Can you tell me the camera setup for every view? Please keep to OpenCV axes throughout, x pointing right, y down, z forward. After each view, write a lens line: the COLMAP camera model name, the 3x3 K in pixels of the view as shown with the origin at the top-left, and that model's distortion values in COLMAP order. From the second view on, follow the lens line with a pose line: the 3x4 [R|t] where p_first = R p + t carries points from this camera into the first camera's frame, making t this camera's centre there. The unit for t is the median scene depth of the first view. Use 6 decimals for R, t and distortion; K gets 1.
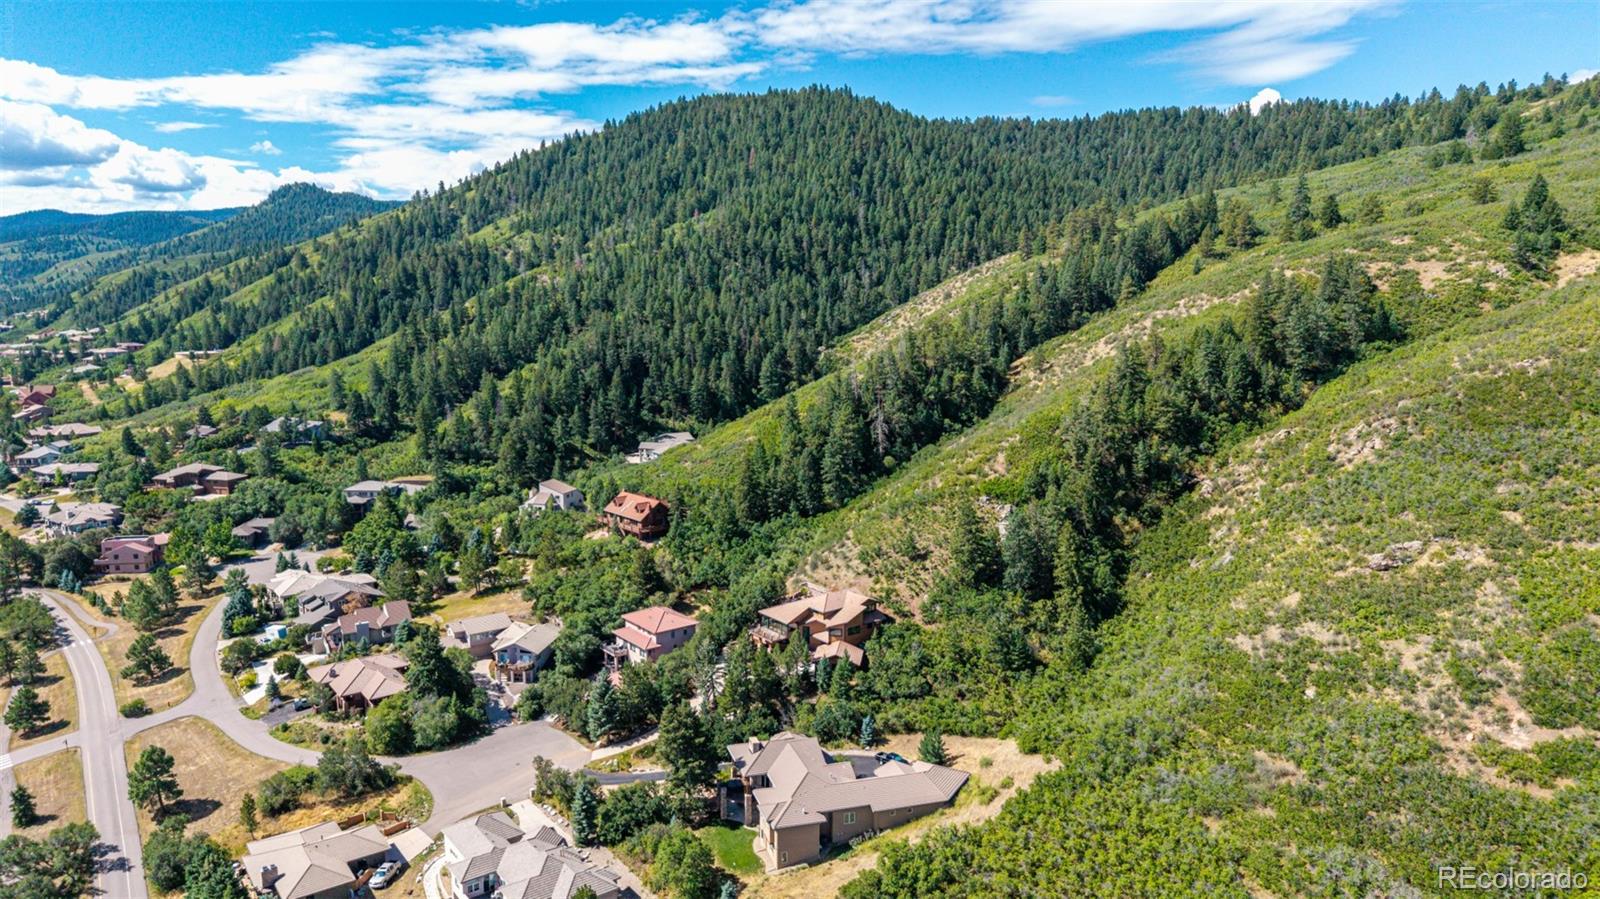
lens RADIAL K [[1044.0, 0, 800.0], [0, 1044.0, 449.5], [0, 0, 1]] dist [0.066116, -0.064484]
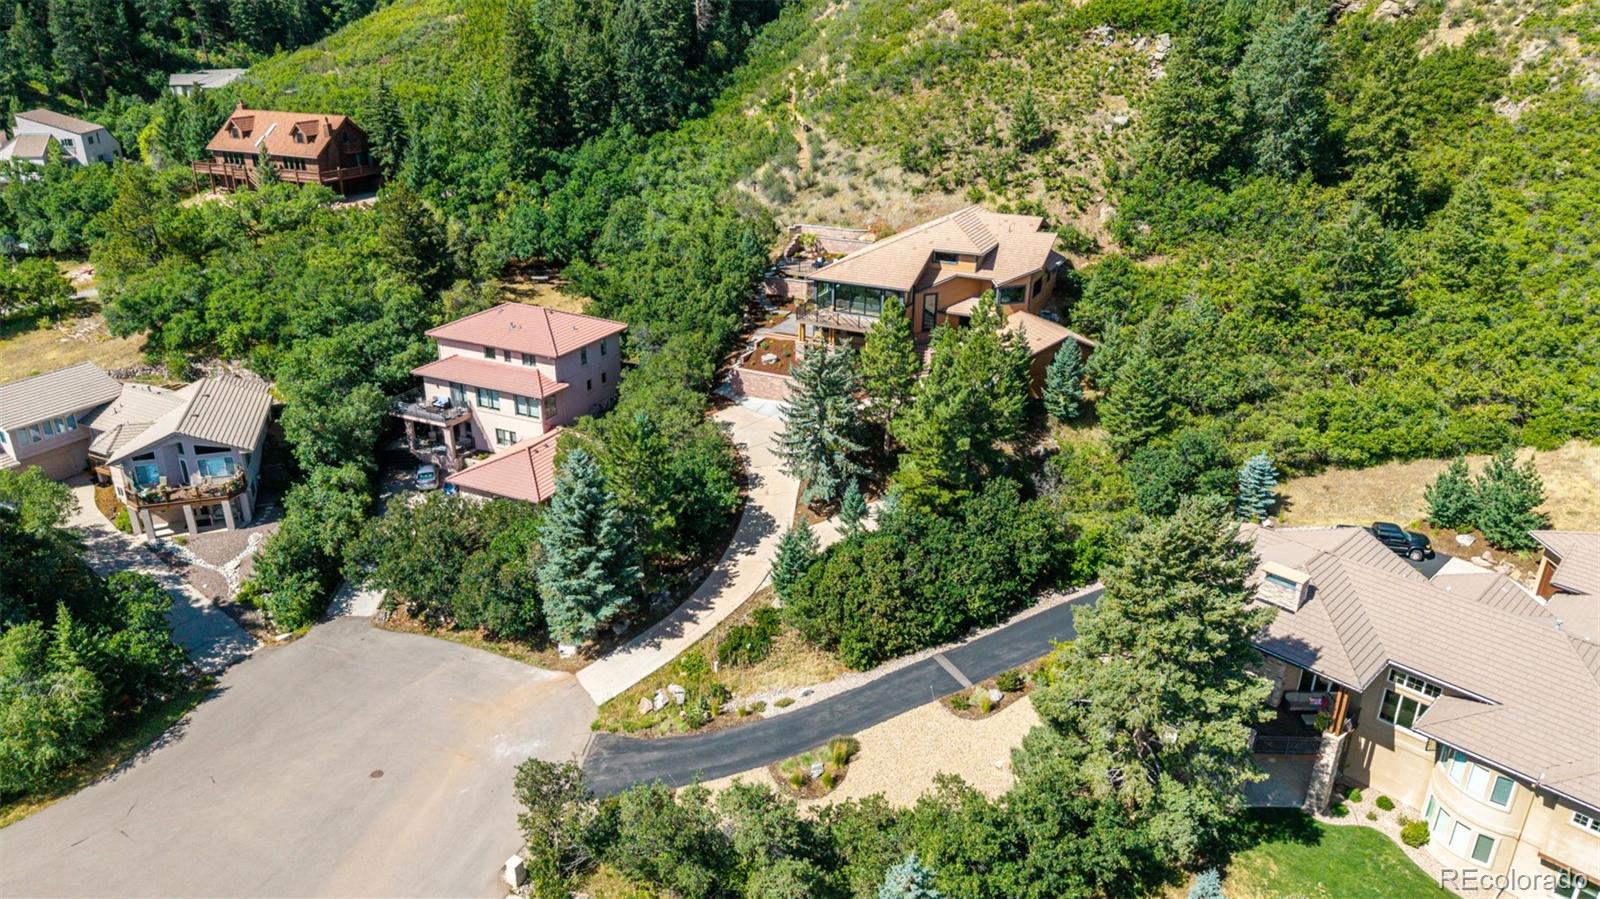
lens RADIAL K [[1044.0, 0, 800.0], [0, 1044.0, 449.5], [0, 0, 1]] dist [0.066116, -0.064484]
pose [[0.894191, -0.168319, 0.414839, -0.226677], [0.056009, 0.961409, 0.269361, 0.100270], [-0.444169, -0.217625, 0.869111, 0.566764]]
